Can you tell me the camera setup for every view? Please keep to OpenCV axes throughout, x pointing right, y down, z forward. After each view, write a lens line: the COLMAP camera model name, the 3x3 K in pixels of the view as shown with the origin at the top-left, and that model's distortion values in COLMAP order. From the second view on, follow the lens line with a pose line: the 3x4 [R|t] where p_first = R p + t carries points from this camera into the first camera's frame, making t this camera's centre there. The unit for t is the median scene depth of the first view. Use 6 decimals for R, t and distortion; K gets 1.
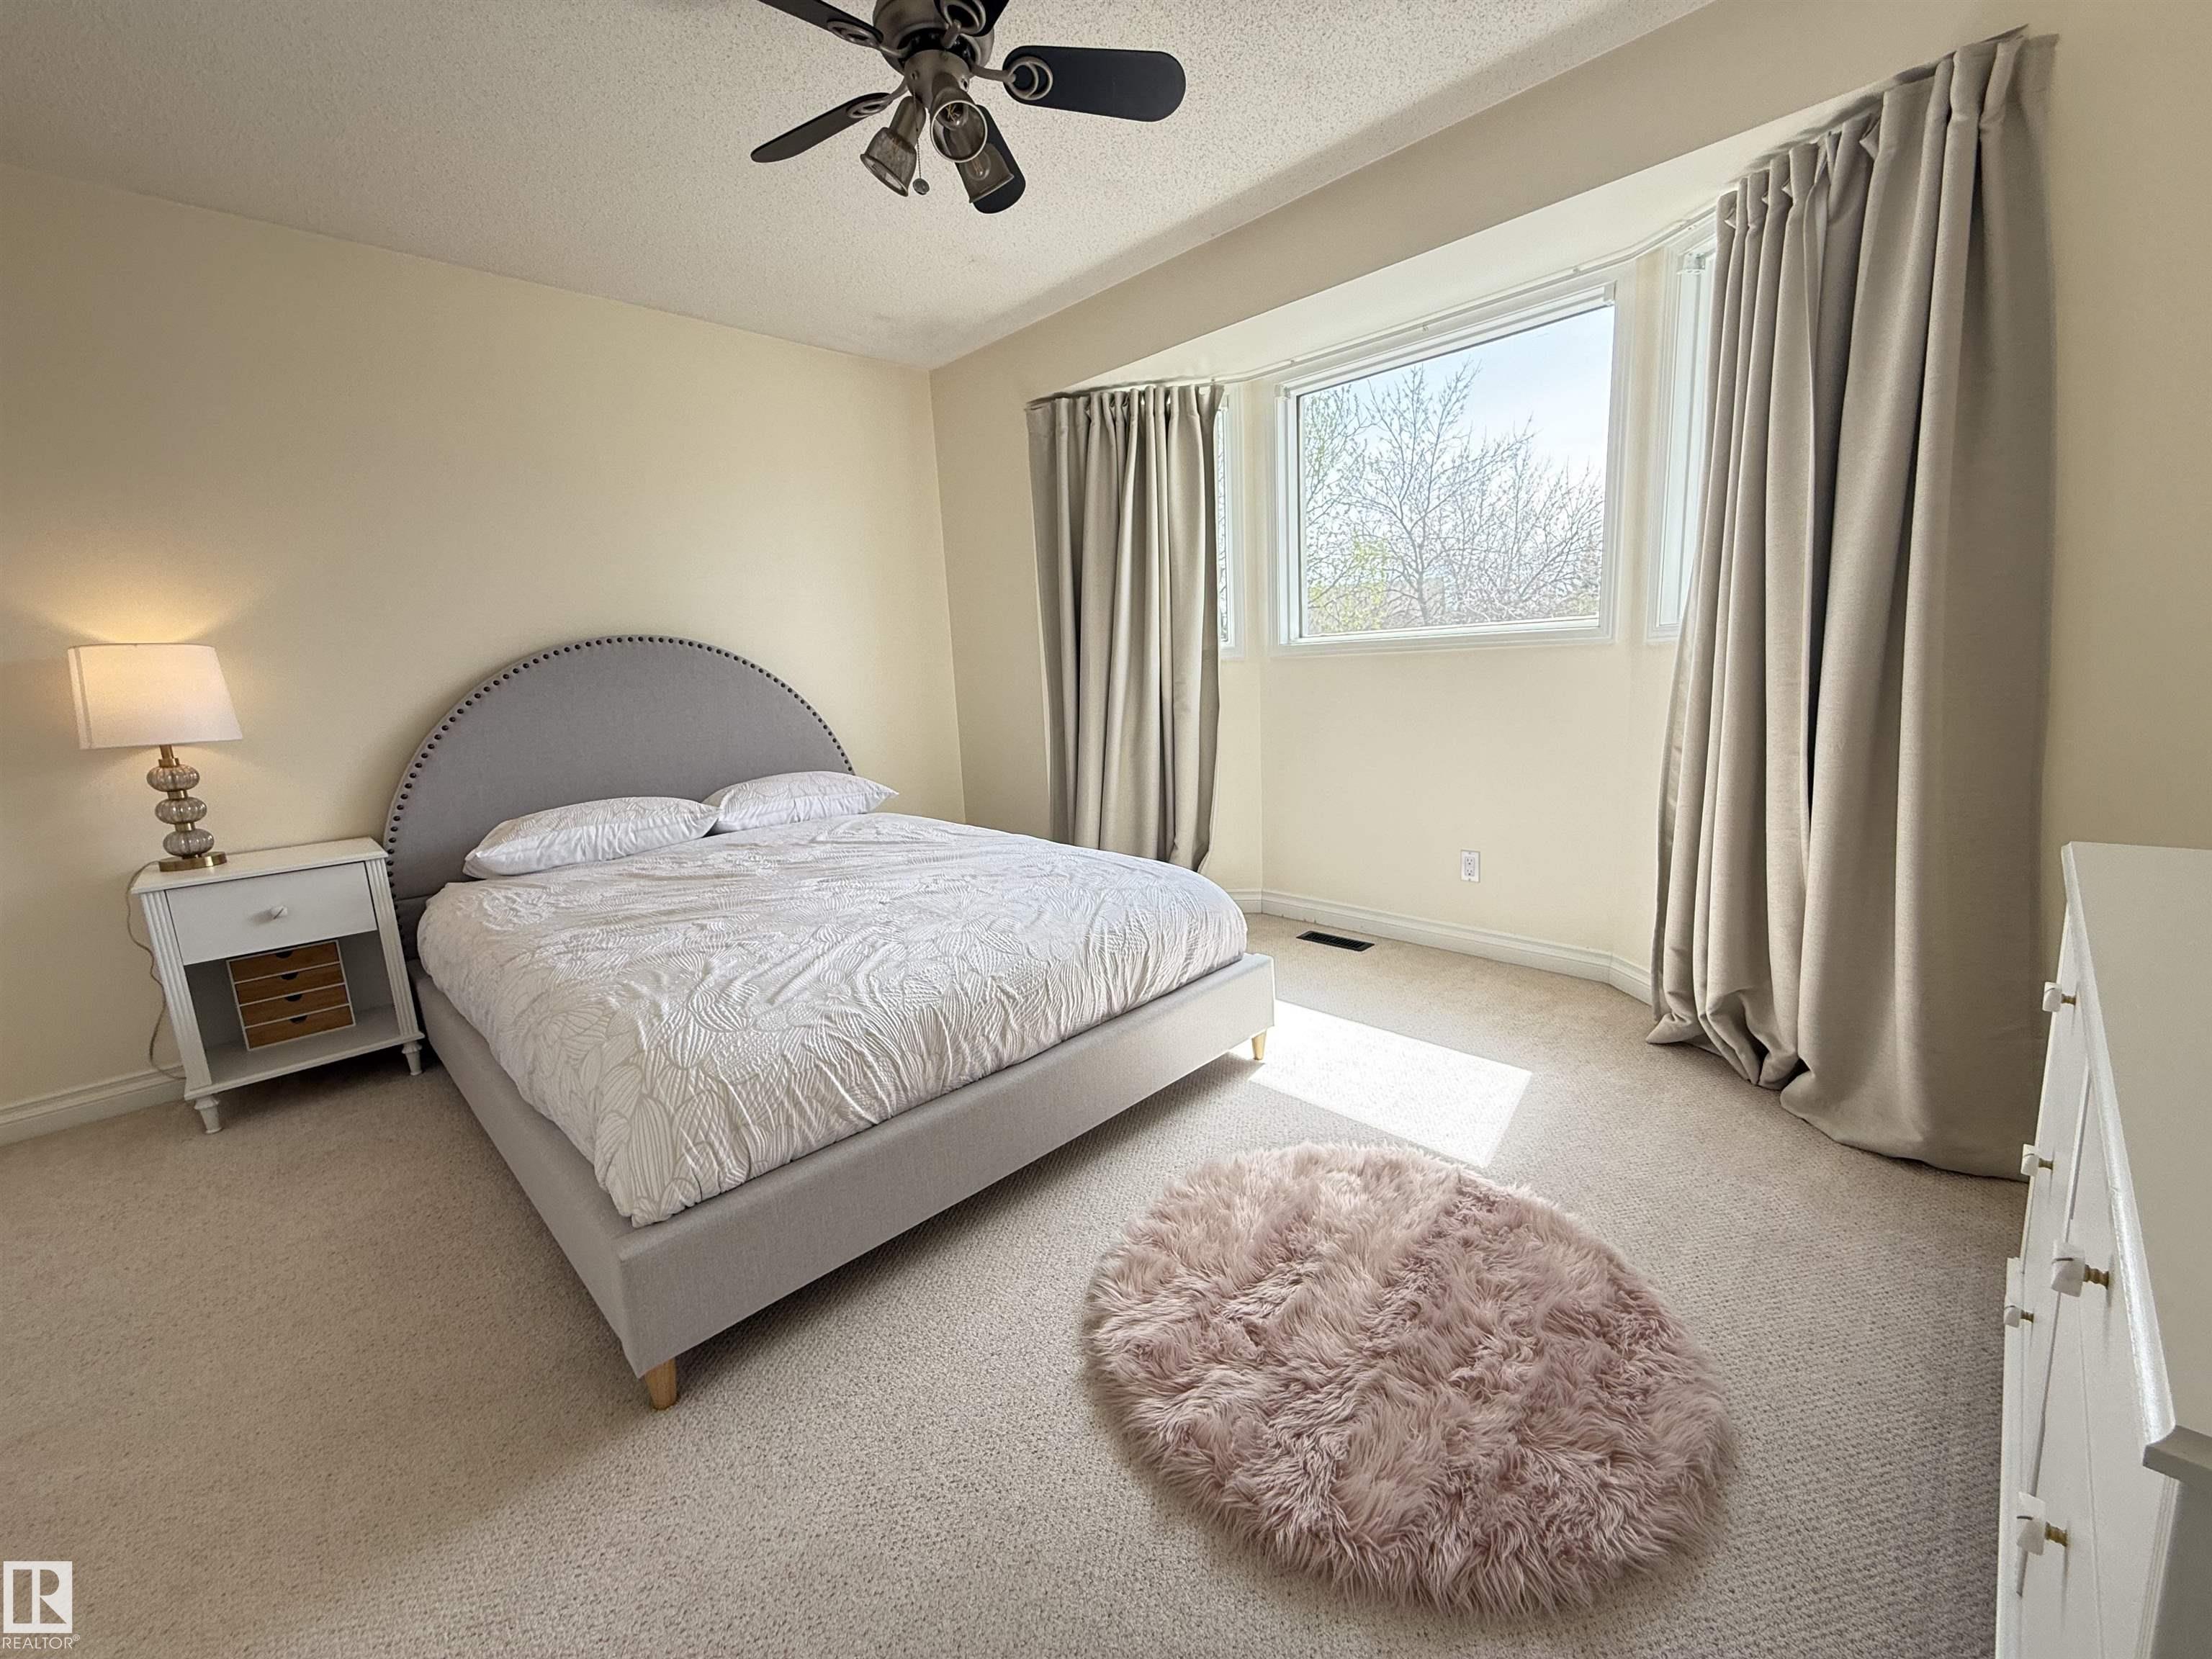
lens RADIAL K [[881.5, 0, 1097.8], [0, 881.5, 826.5], [0, 0, 1]] dist [-0.001159, 0.000176]
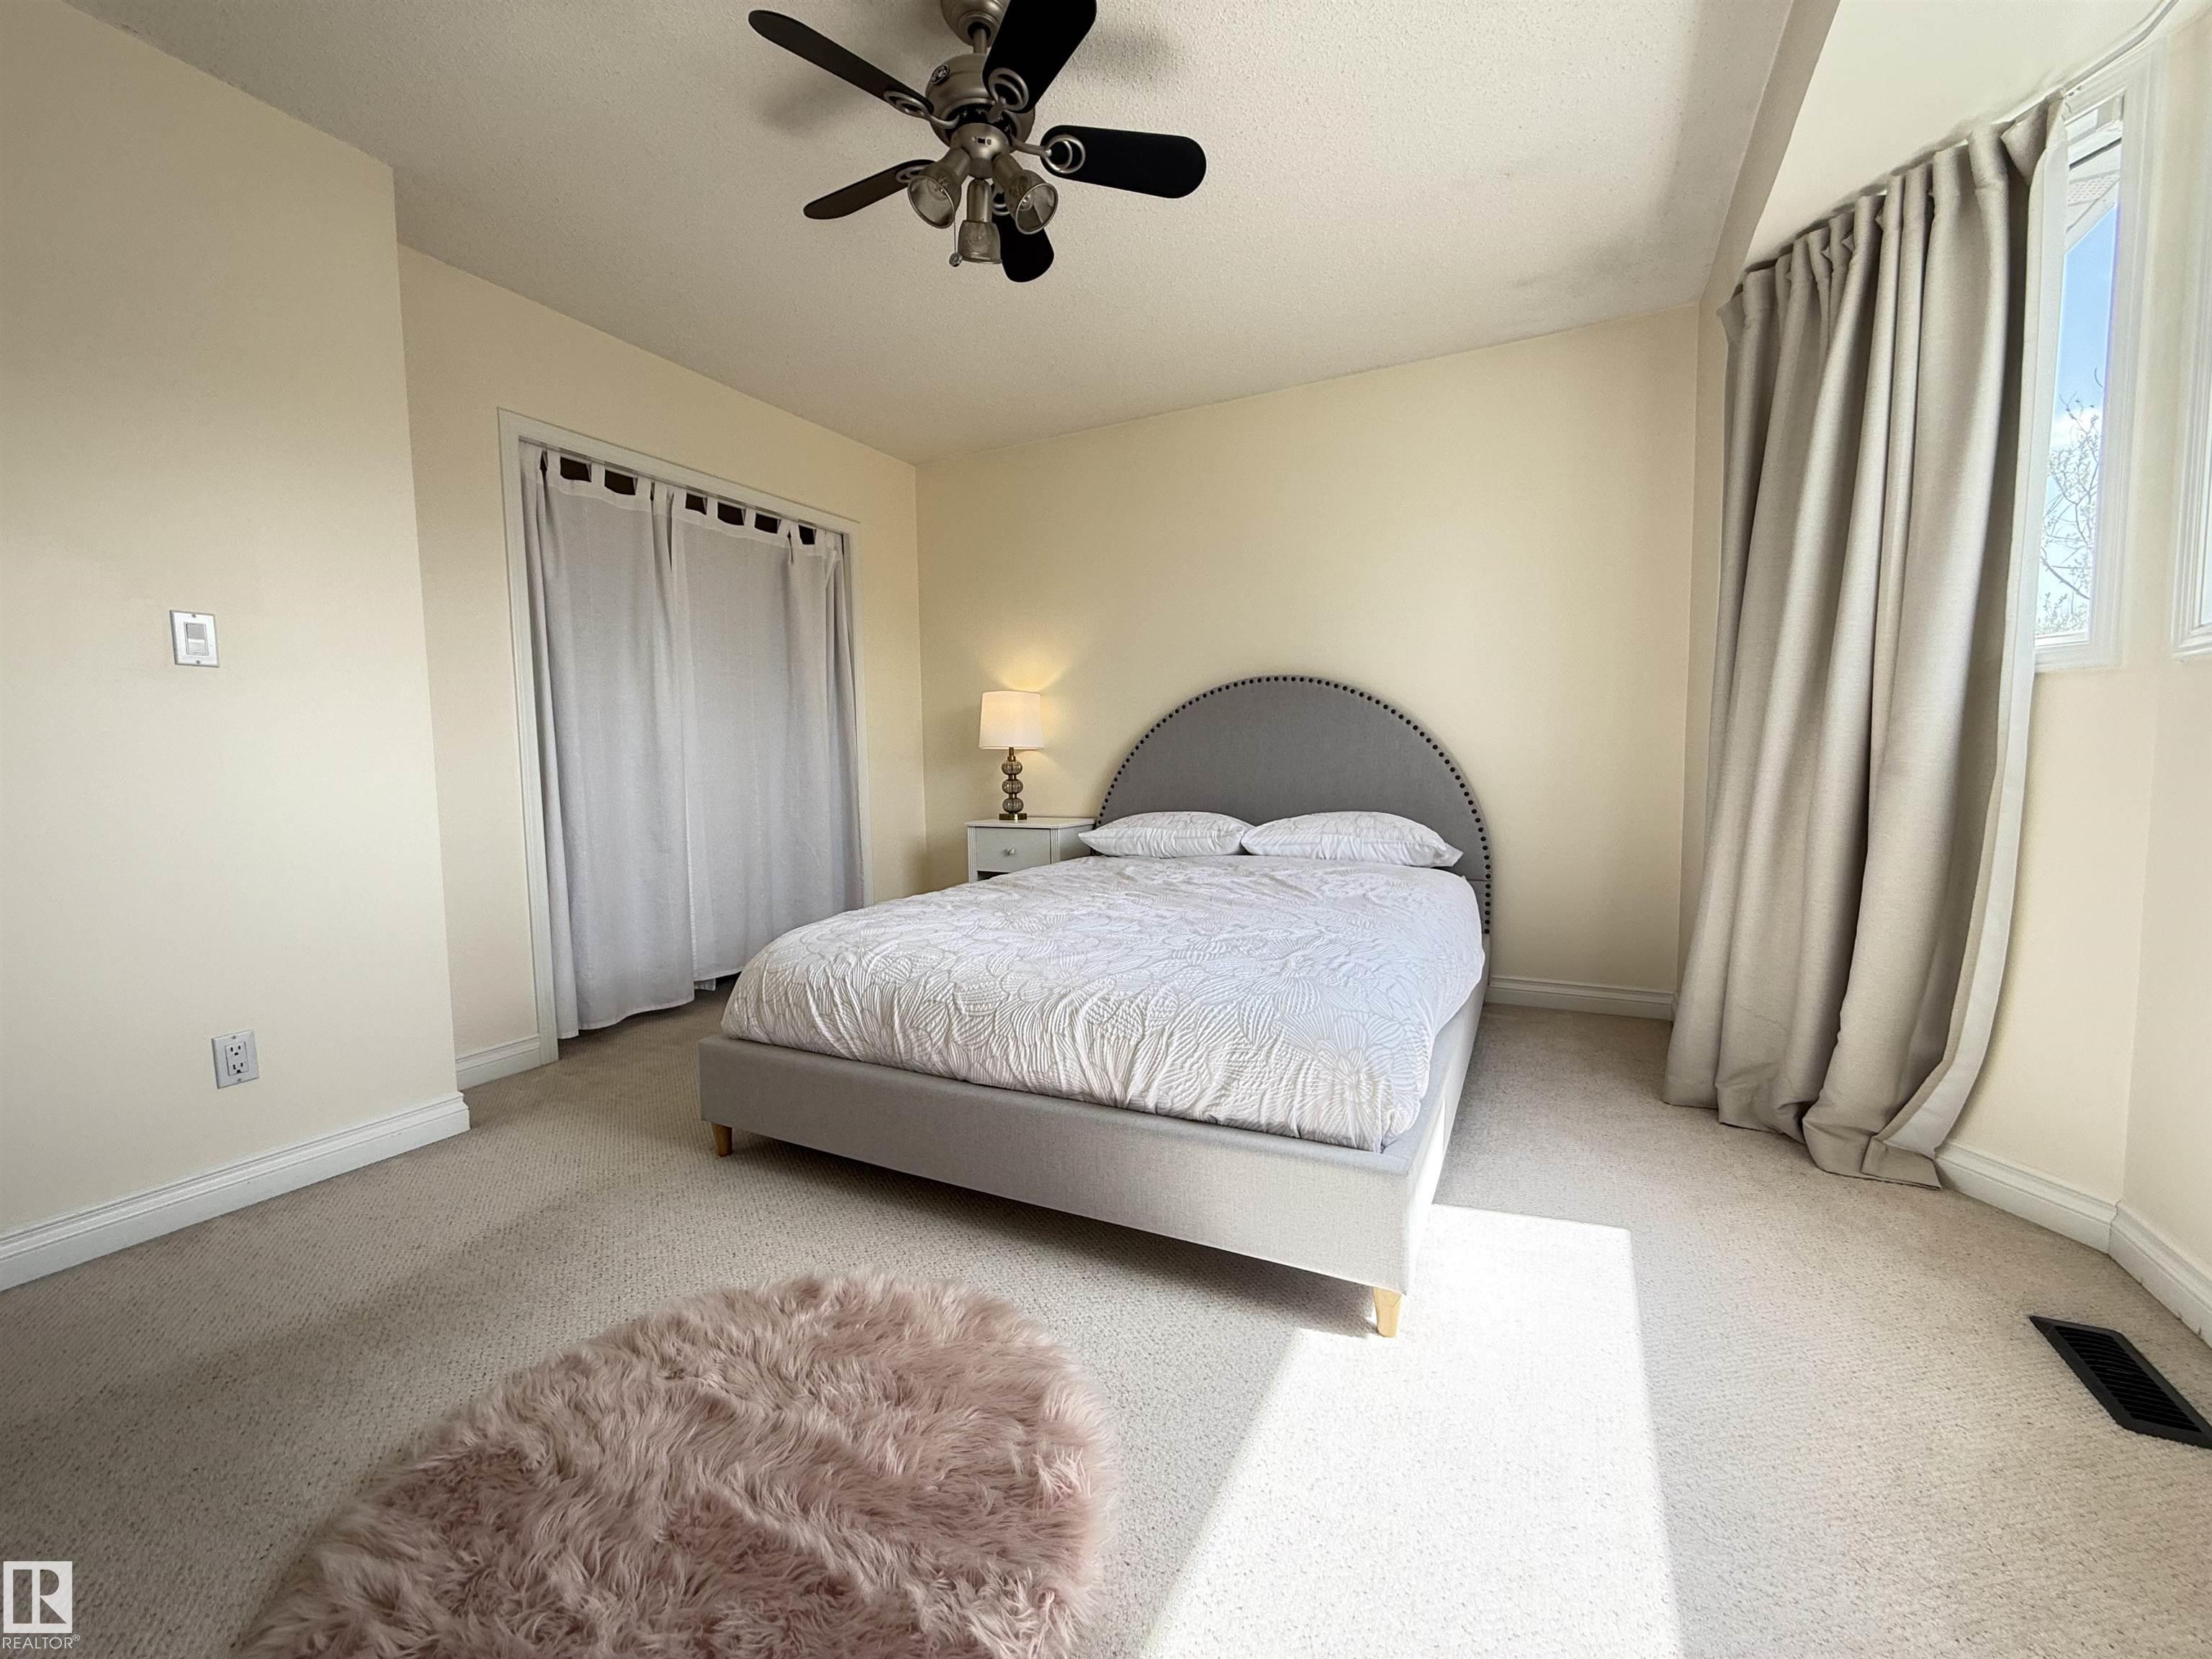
lens RADIAL K [[895.9, 0, 1103.3], [0, 895.9, 820.1], [0, 0, 1]] dist [0.019040, 0.000149]
pose [[0.313184, 0.109937, -0.943308, 0.710933], [-0.169124, 0.983856, 0.058512, -0.088487], [0.934512, 0.141211, 0.326721, 0.608898]]
